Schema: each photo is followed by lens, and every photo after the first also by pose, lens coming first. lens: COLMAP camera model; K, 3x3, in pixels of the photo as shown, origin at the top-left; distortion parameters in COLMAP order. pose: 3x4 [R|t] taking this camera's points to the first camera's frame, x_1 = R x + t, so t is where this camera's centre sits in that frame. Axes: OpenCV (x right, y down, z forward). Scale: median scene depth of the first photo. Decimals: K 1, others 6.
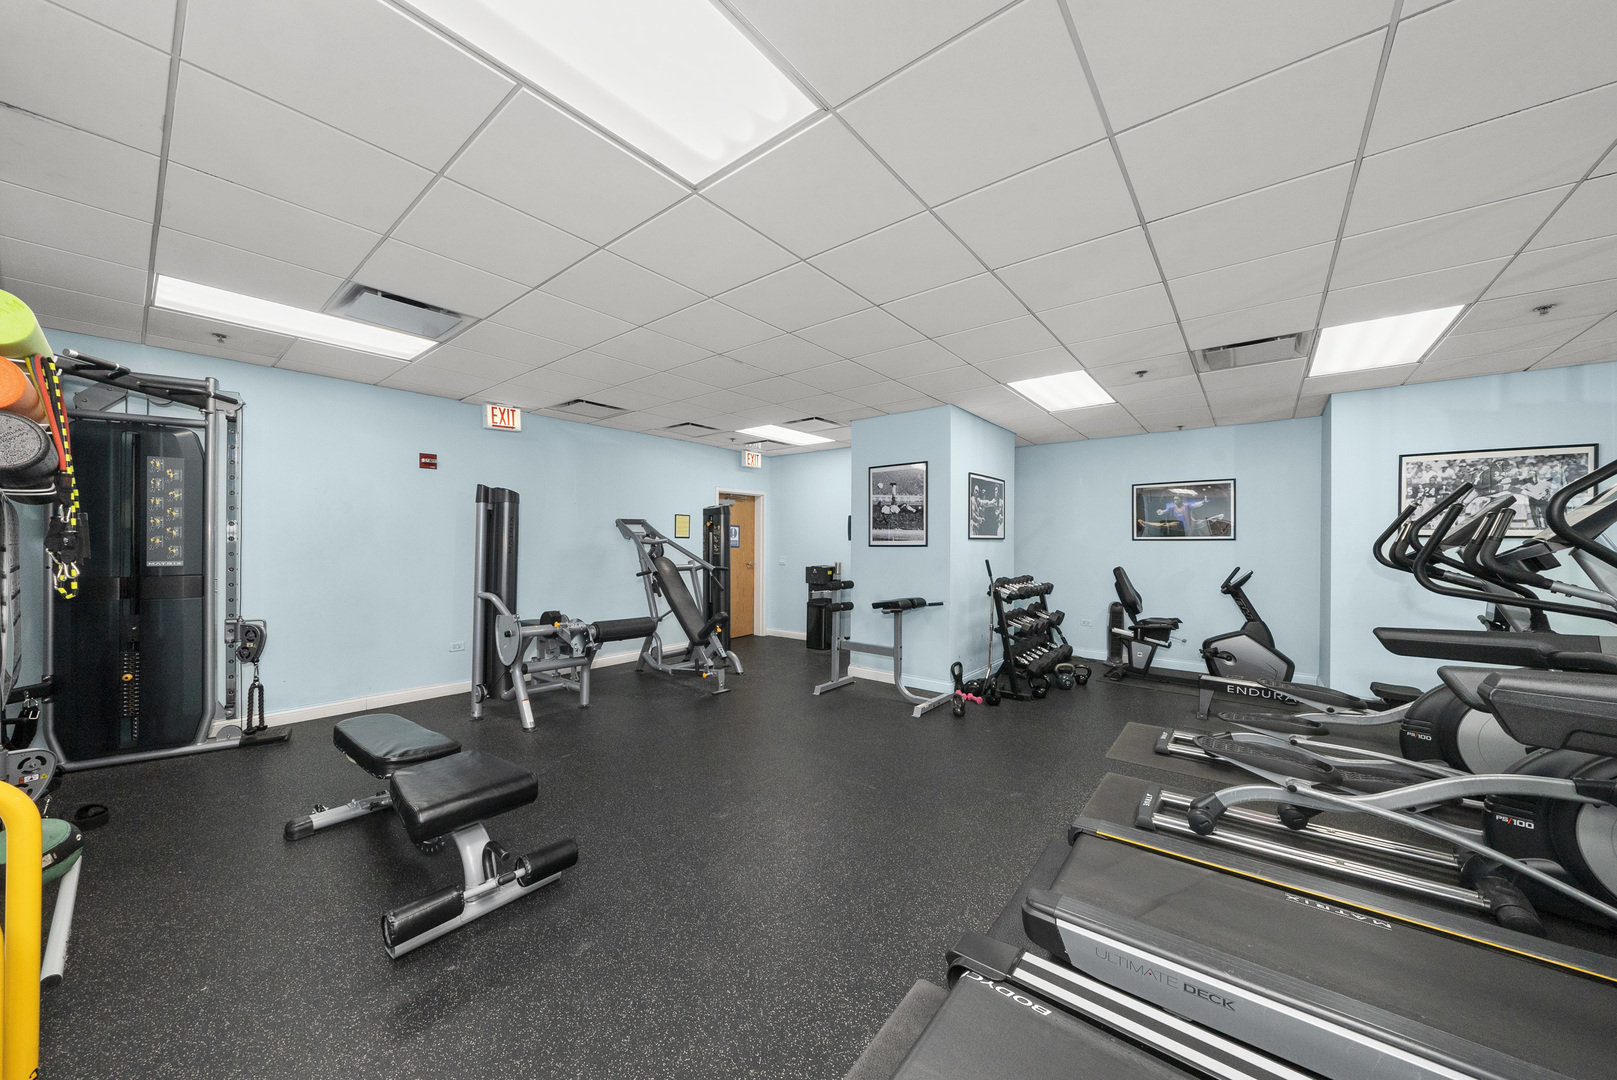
lens RADIAL K [[562.7, 0, 809.0], [0, 562.7, 540.1], [0, 0, 1]] dist [-0.000330, 0.000208]
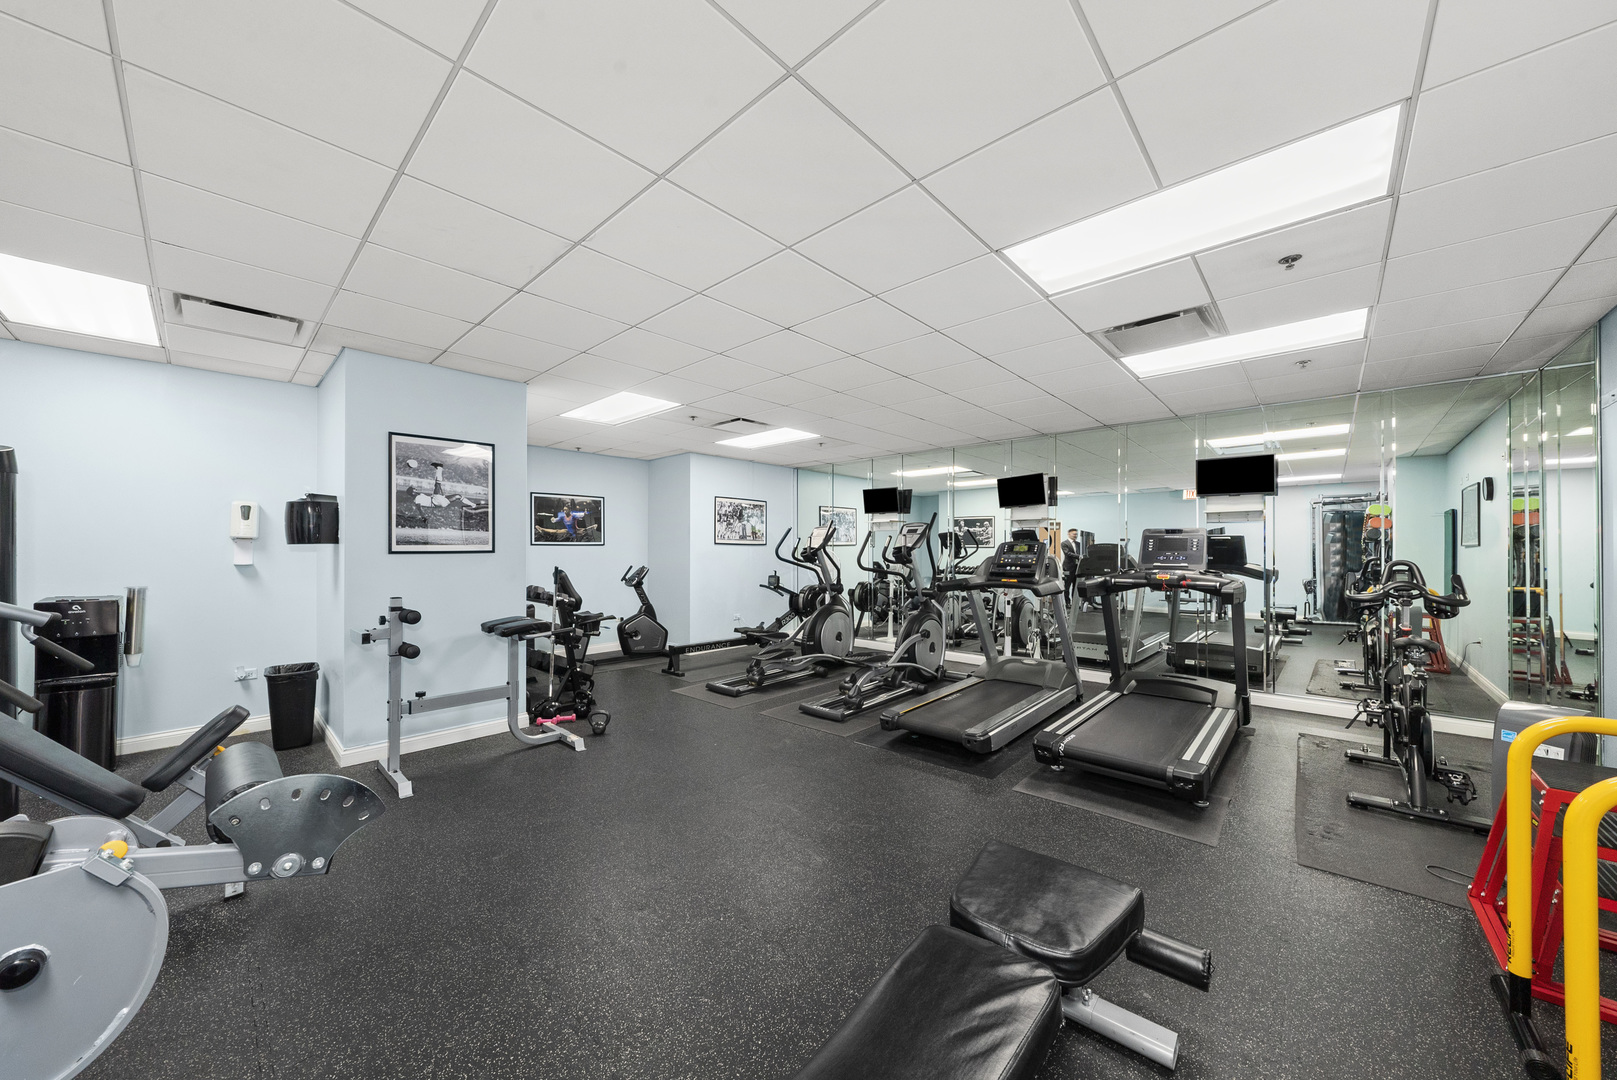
lens RADIAL K [[562.7, 0, 809.0], [0, 562.7, 543.5], [0, 0, 1]] dist [-0.000330, 0.000208]
pose [[0.074851, 0.005841, 0.997178, -0.519798], [-0.002819, 0.999980, -0.005646, 0.001889], [-0.997191, -0.002389, 0.074866, 0.477996]]
